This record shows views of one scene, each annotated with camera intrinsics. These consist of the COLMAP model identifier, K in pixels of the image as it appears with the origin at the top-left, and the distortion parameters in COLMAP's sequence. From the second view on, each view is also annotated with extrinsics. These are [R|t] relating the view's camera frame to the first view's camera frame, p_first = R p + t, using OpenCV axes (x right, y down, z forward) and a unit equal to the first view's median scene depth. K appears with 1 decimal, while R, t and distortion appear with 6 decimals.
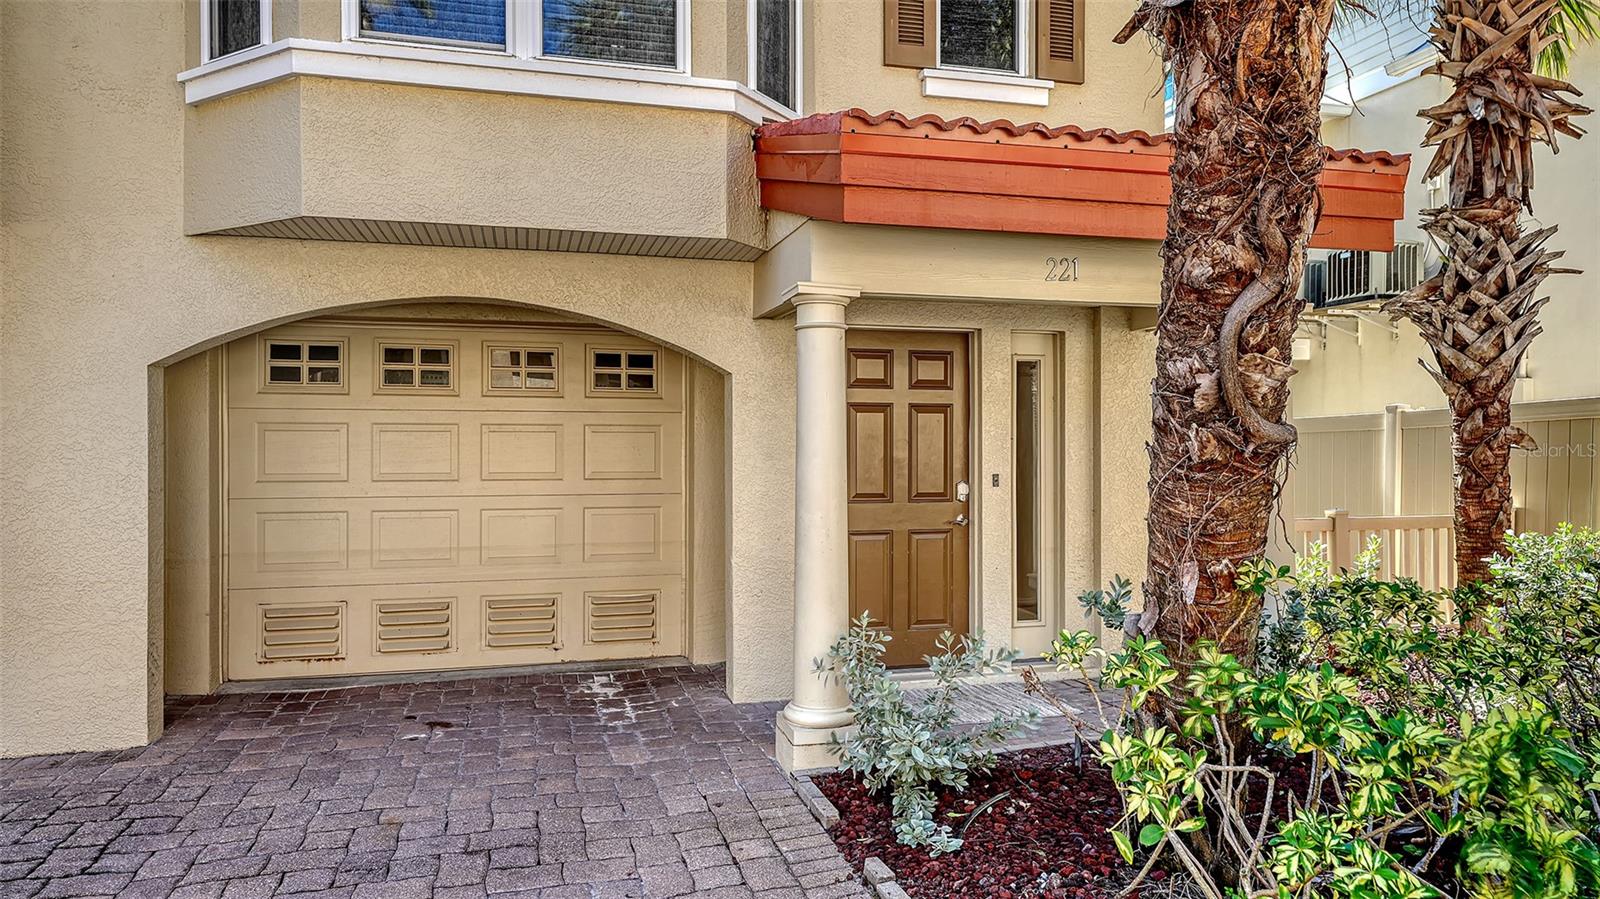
lens RADIAL K [[1052.0, 0, 800.0], [0, 1052.0, 449.5], [0, 0, 1]] dist [0.006188, 0.001168]
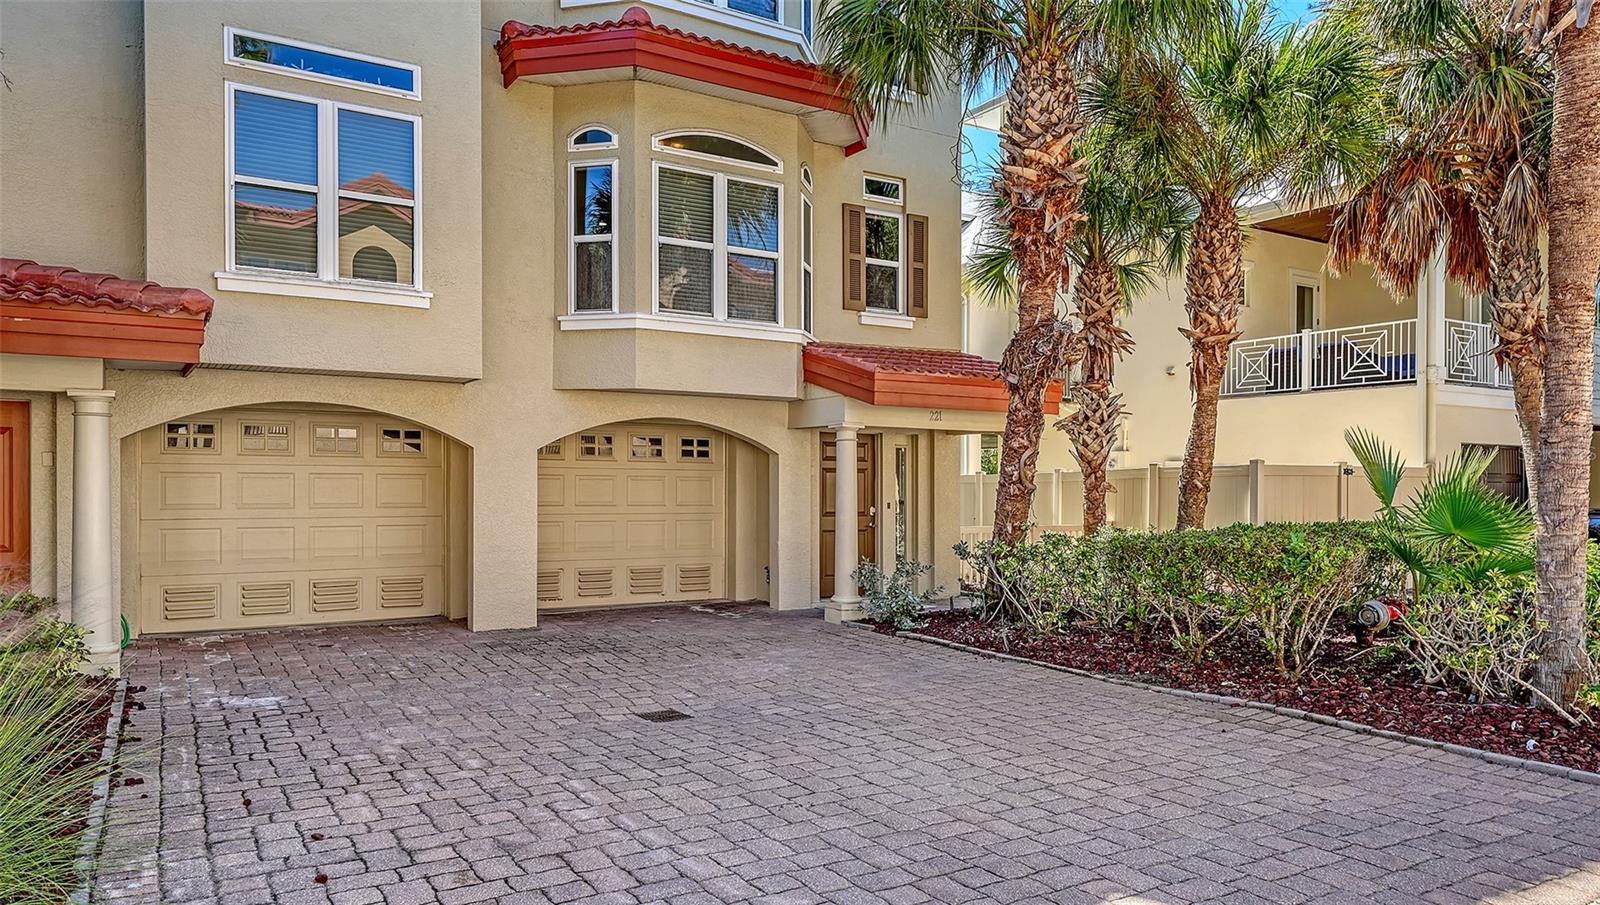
lens RADIAL K [[1037.0, 0, 800.0], [0, 1037.0, 452.5], [0, 0, 1]] dist [0.014723, -0.000207]
pose [[0.963431, 0.015307, 0.267517, -0.538063], [-0.005417, 0.999276, -0.037666, 0.002337], [-0.267900, 0.034839, 0.962817, -0.943859]]
